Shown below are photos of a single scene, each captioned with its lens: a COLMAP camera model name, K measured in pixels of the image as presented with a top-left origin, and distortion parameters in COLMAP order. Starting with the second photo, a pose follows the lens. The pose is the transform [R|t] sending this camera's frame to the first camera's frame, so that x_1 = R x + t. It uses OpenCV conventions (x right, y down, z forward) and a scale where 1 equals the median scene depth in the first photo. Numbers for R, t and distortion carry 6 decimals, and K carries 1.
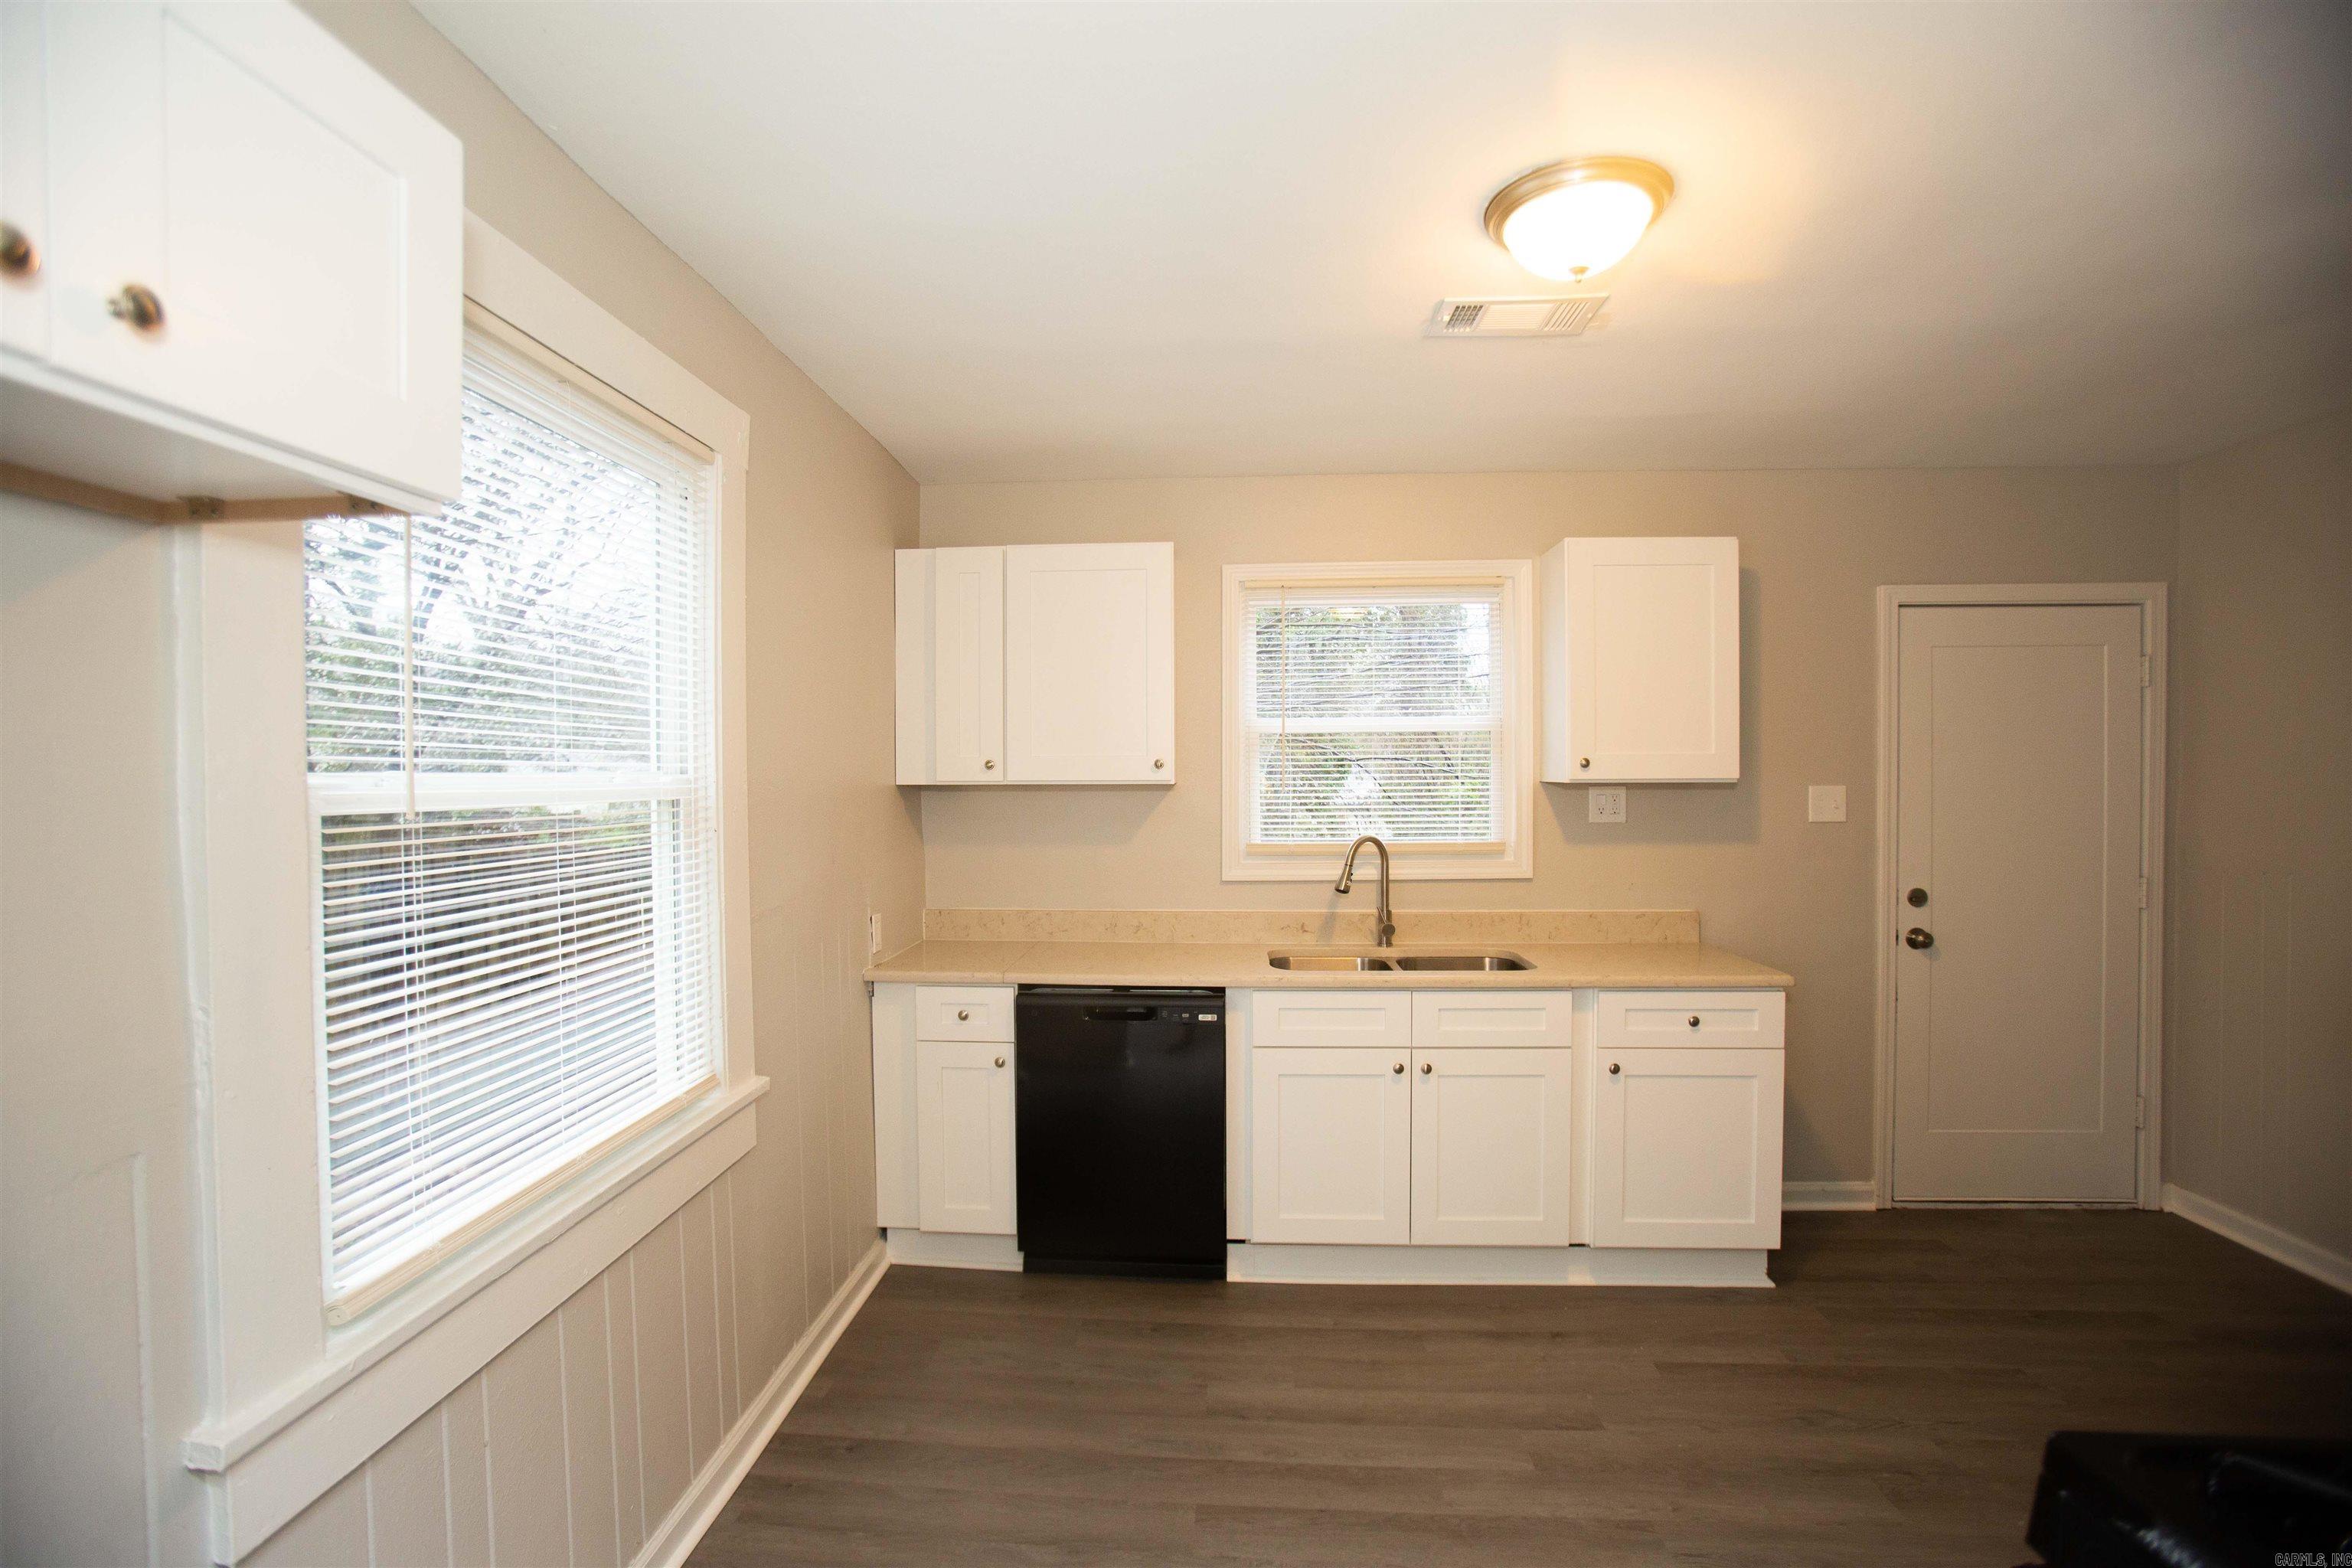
lens RADIAL K [[1075.2, 0, 1158.1], [0, 1075.2, 785.7], [0, 0, 1]] dist [-0.076892, 0.032623]
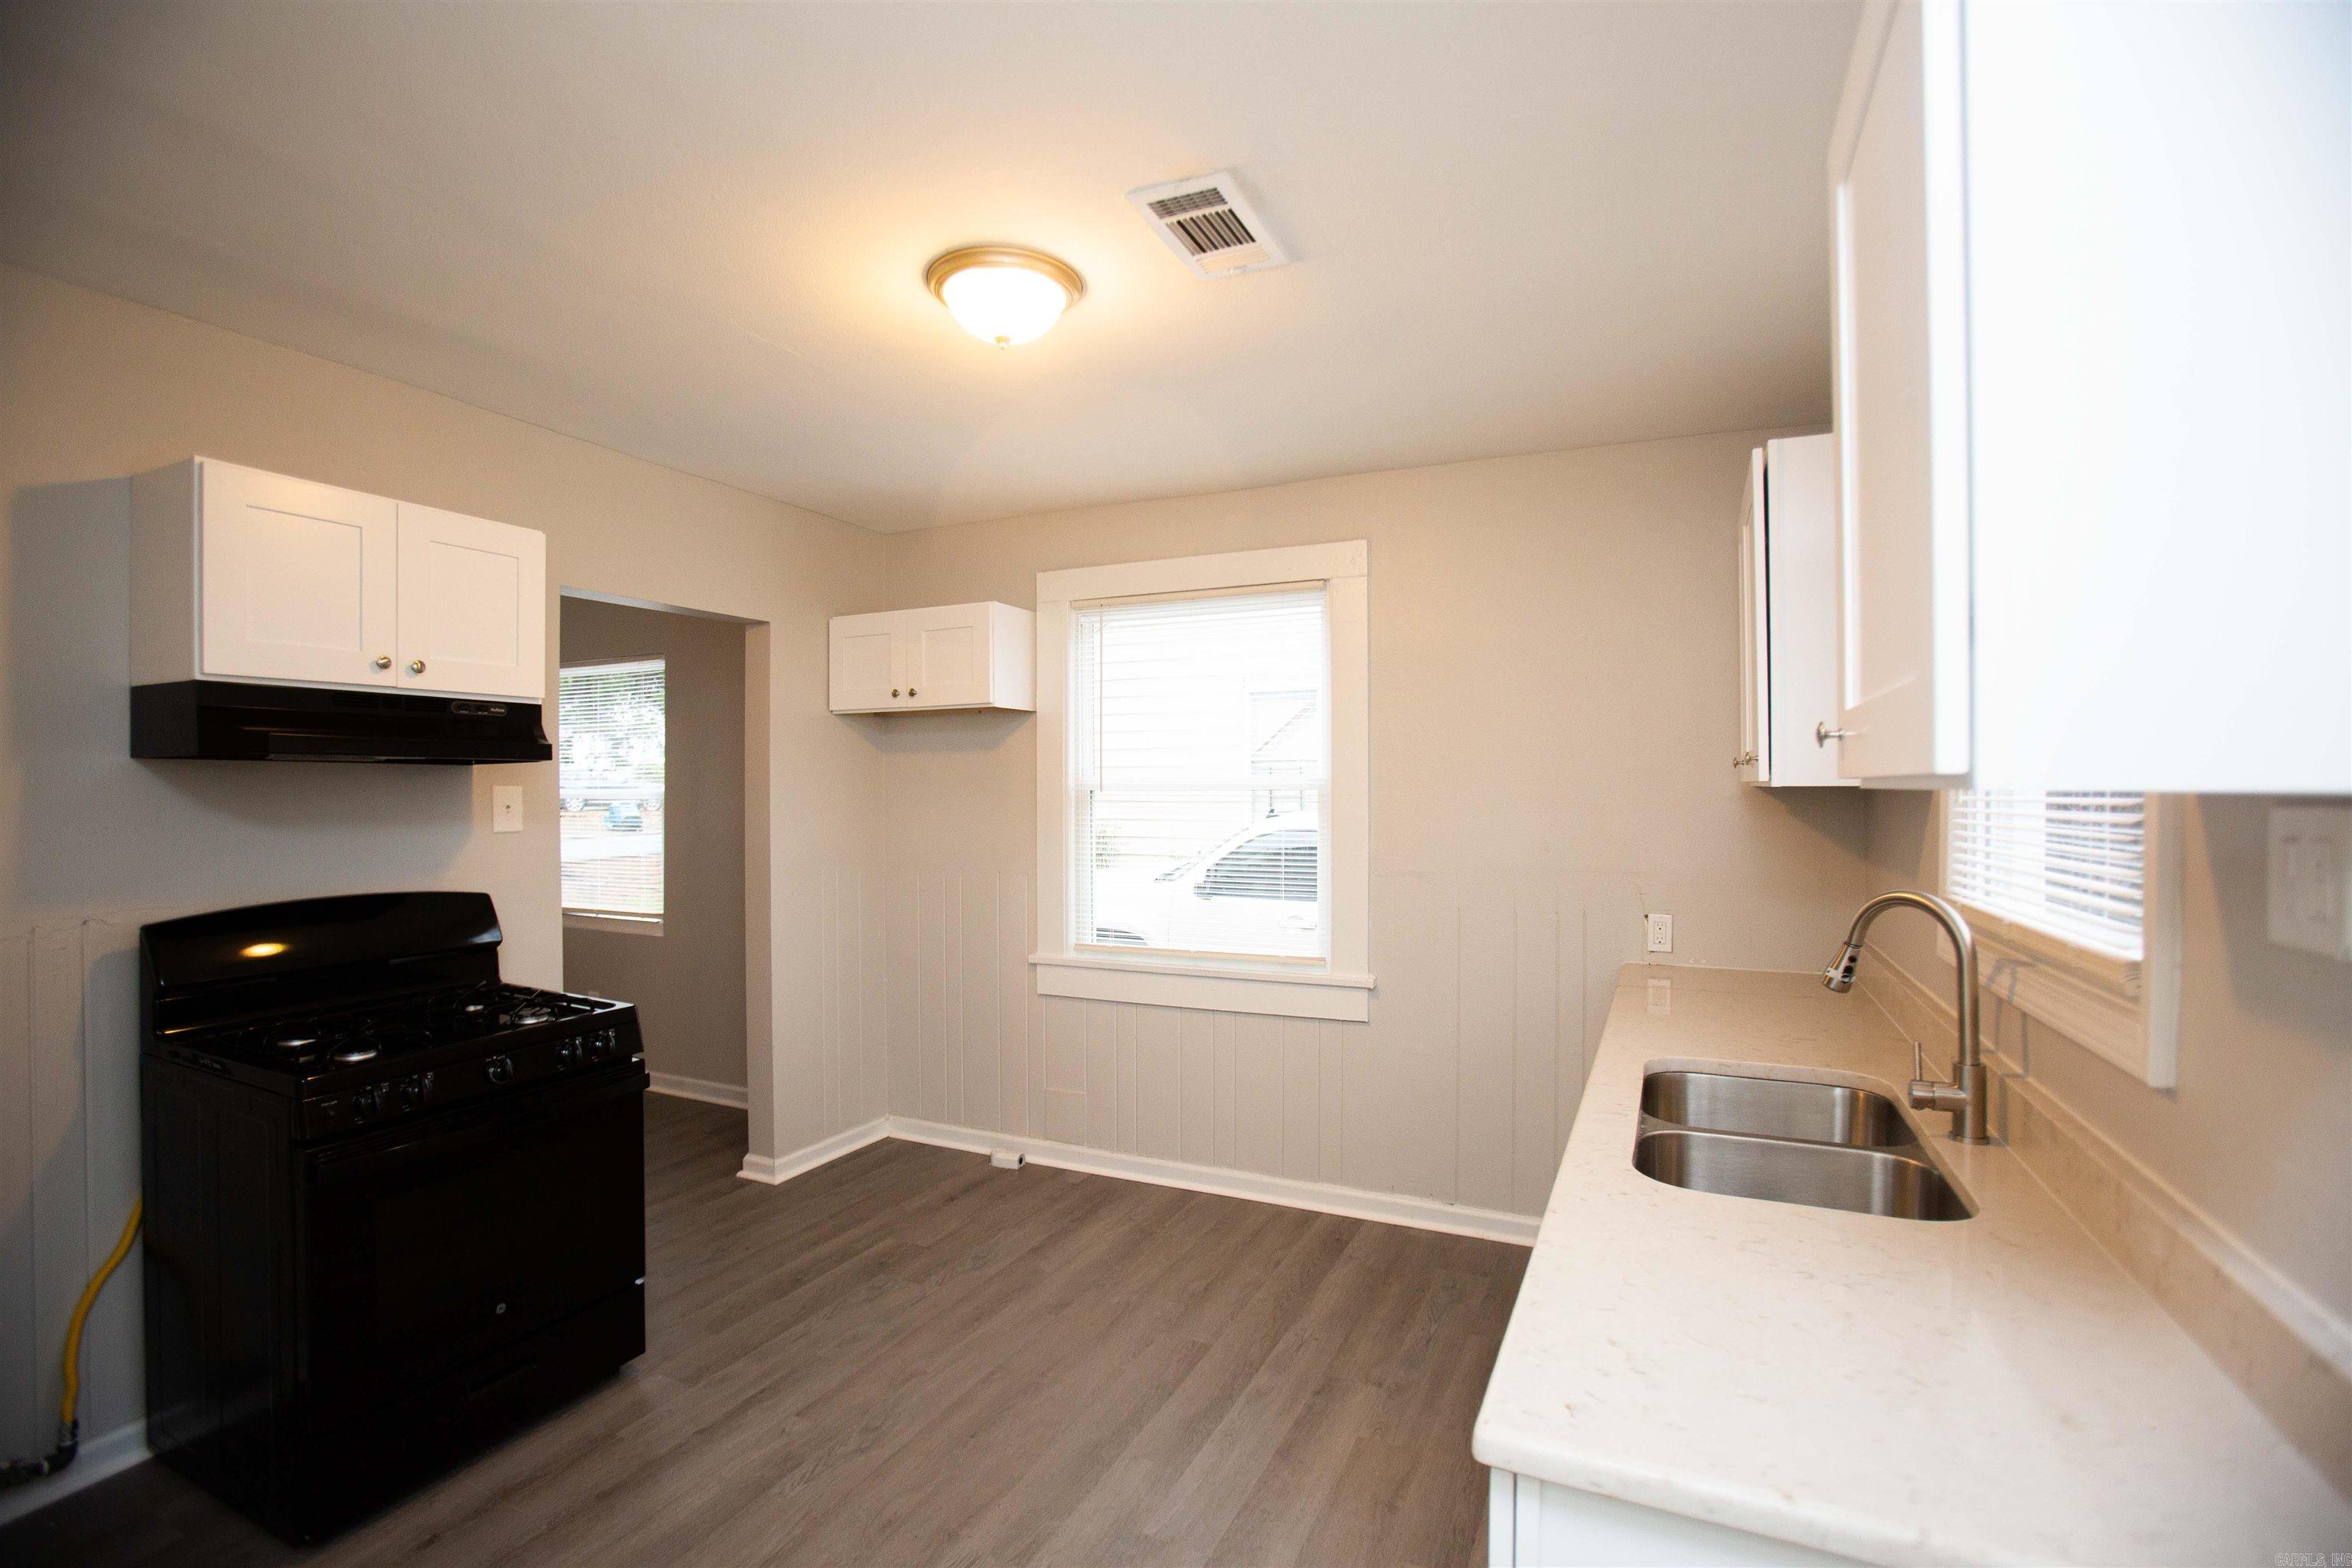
lens RADIAL K [[1075.2, 0, 1158.1], [0, 1075.2, 785.7], [0, 0, 1]] dist [-0.076892, 0.032623]
pose [[-0.359377, 0.004689, -0.933181, 0.784867], [-0.007114, 0.999945, 0.007765, -0.003923], [0.933165, 0.009430, -0.359324, 0.867701]]
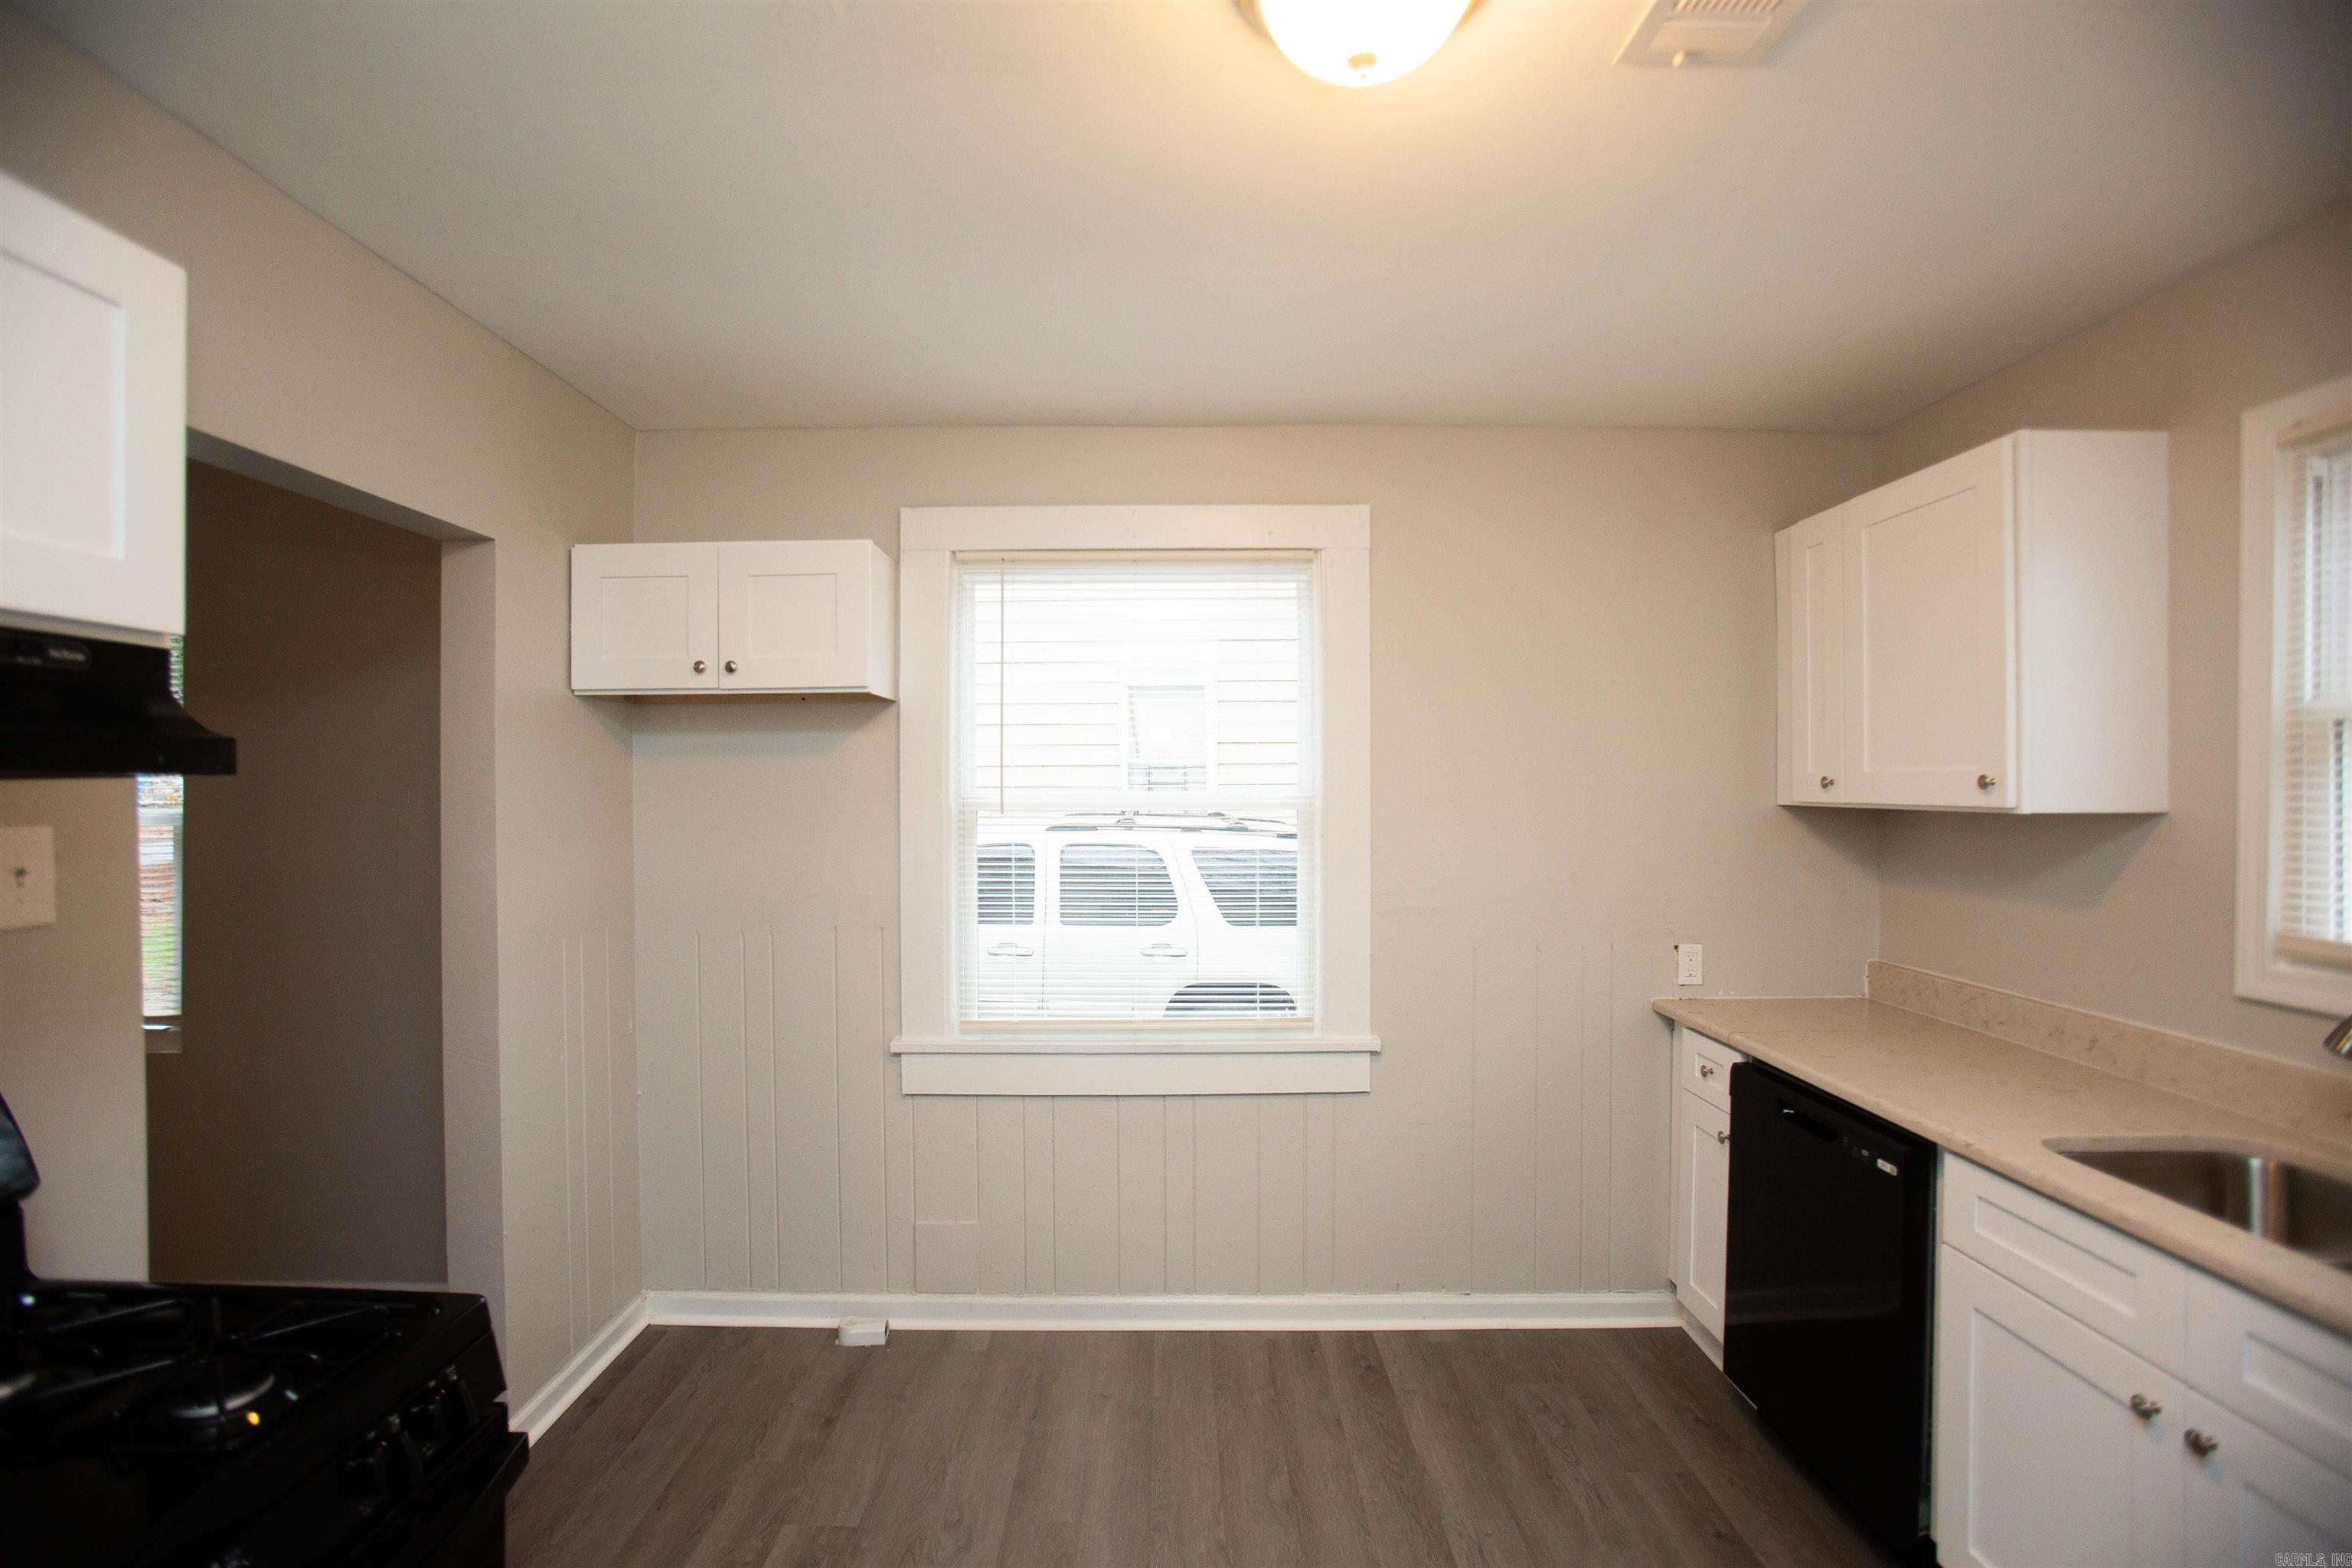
lens RADIAL K [[1075.2, 0, 1158.1], [0, 1075.2, 785.7], [0, 0, 1]] dist [-0.076892, 0.032623]
pose [[0.068926, 0.004700, -0.997611, 0.580790], [-0.010281, 0.999939, 0.004000, -0.014393], [0.997569, 0.009981, 0.068970, 0.453481]]
